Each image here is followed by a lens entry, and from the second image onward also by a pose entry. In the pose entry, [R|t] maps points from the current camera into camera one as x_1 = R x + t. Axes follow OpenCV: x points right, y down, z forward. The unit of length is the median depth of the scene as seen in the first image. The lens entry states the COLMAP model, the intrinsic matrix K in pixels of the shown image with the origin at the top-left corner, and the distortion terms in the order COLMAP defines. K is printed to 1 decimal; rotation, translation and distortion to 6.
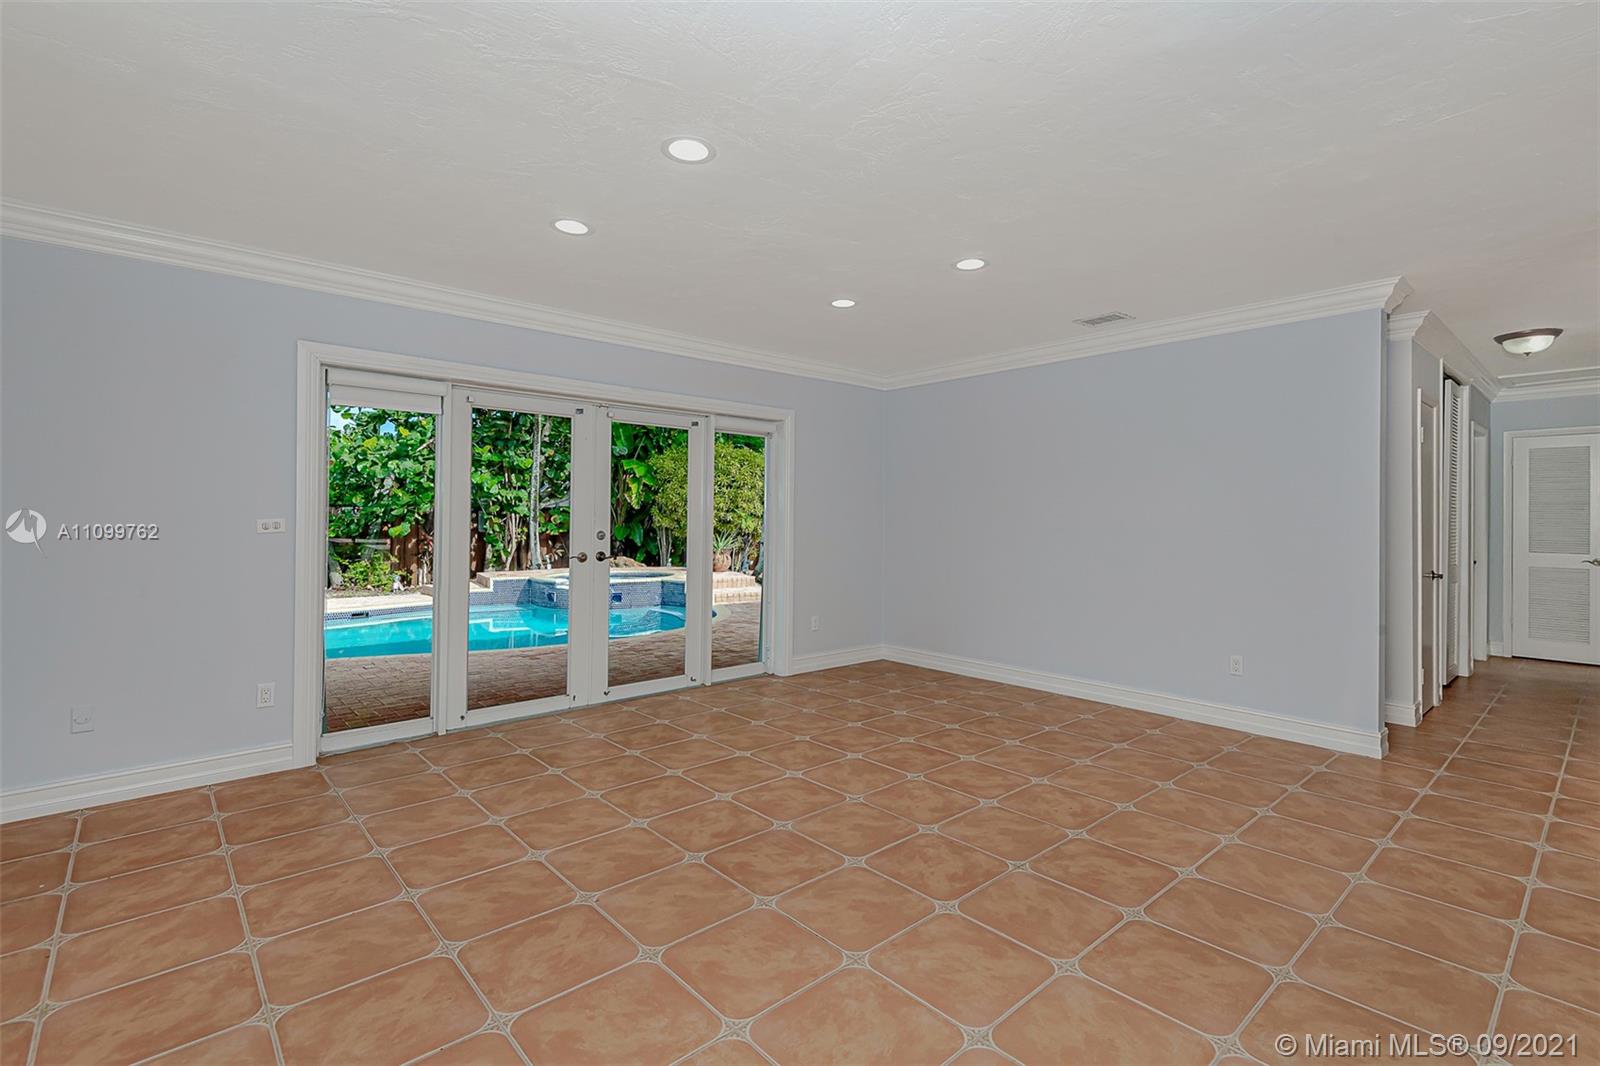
lens RADIAL K [[734.5, 0, 790.6], [0, 734.5, 538.1], [0, 0, 1]] dist [0.041108, -0.022080]
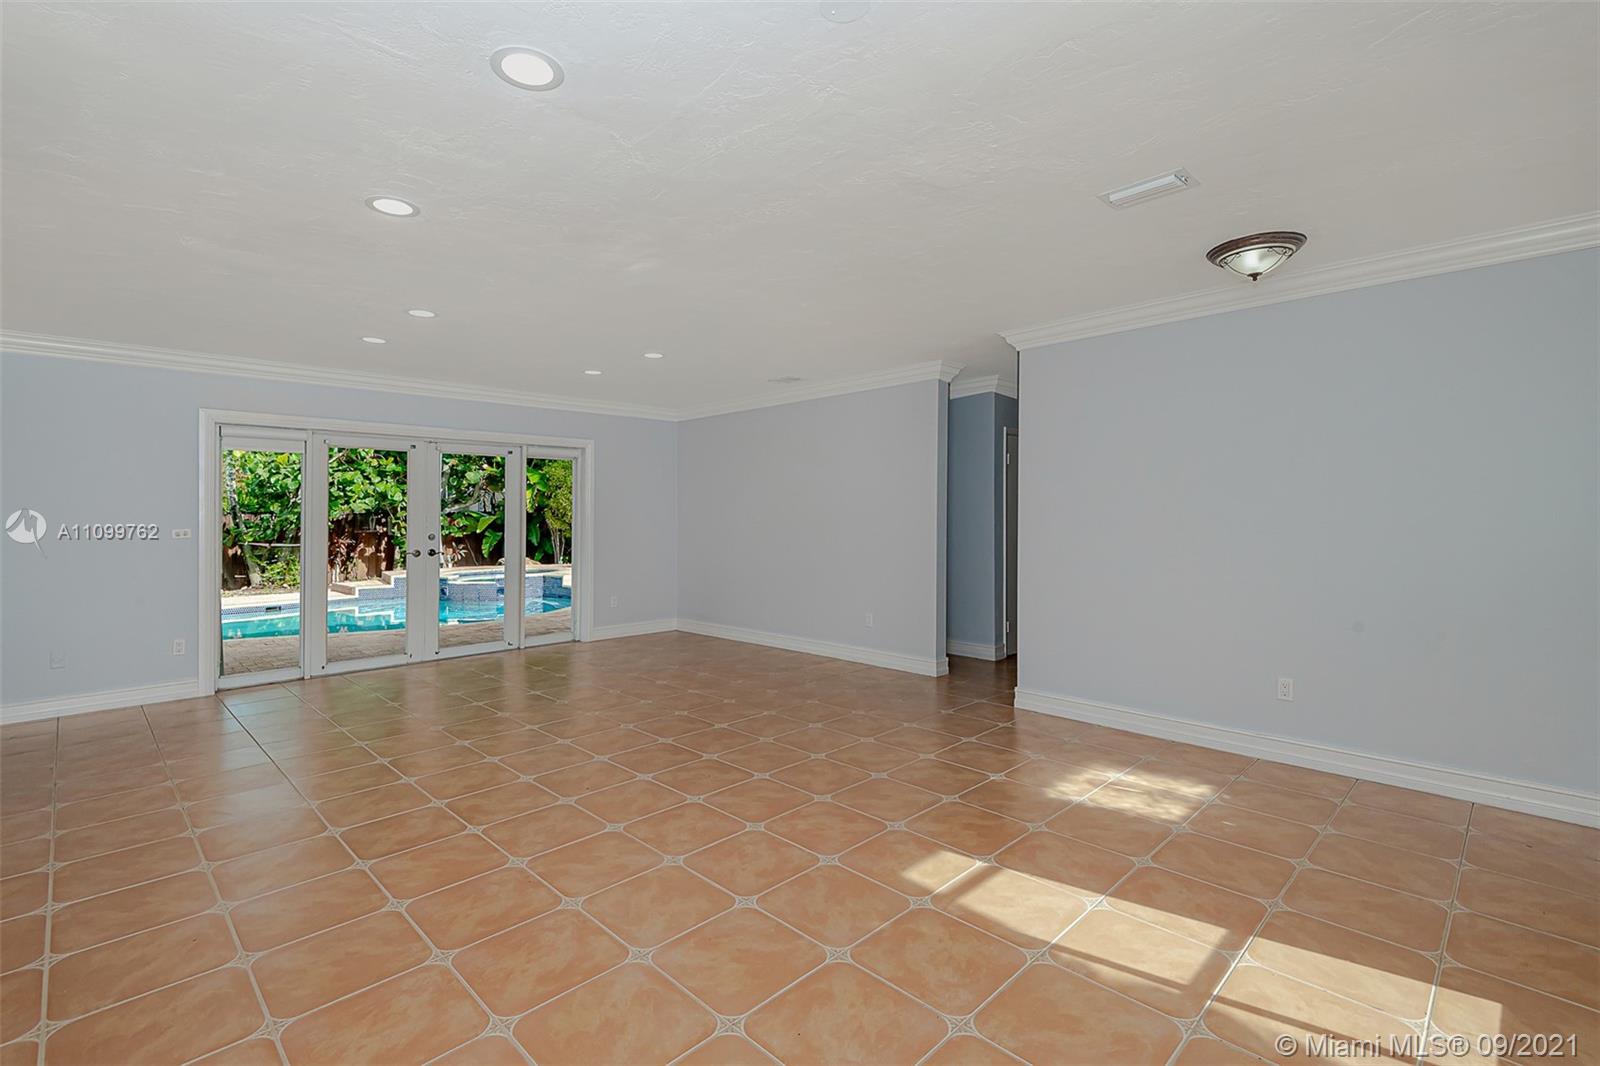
lens RADIAL K [[736.6, 0, 774.3], [0, 736.6, 535.4], [0, 0, 1]] dist [-0.000316, 0.000163]
pose [[0.998687, -0.013123, 0.049514, 0.127348], [0.013202, 0.999912, -0.001283, 0.001306], [-0.049493, 0.001935, 0.998773, -0.161921]]
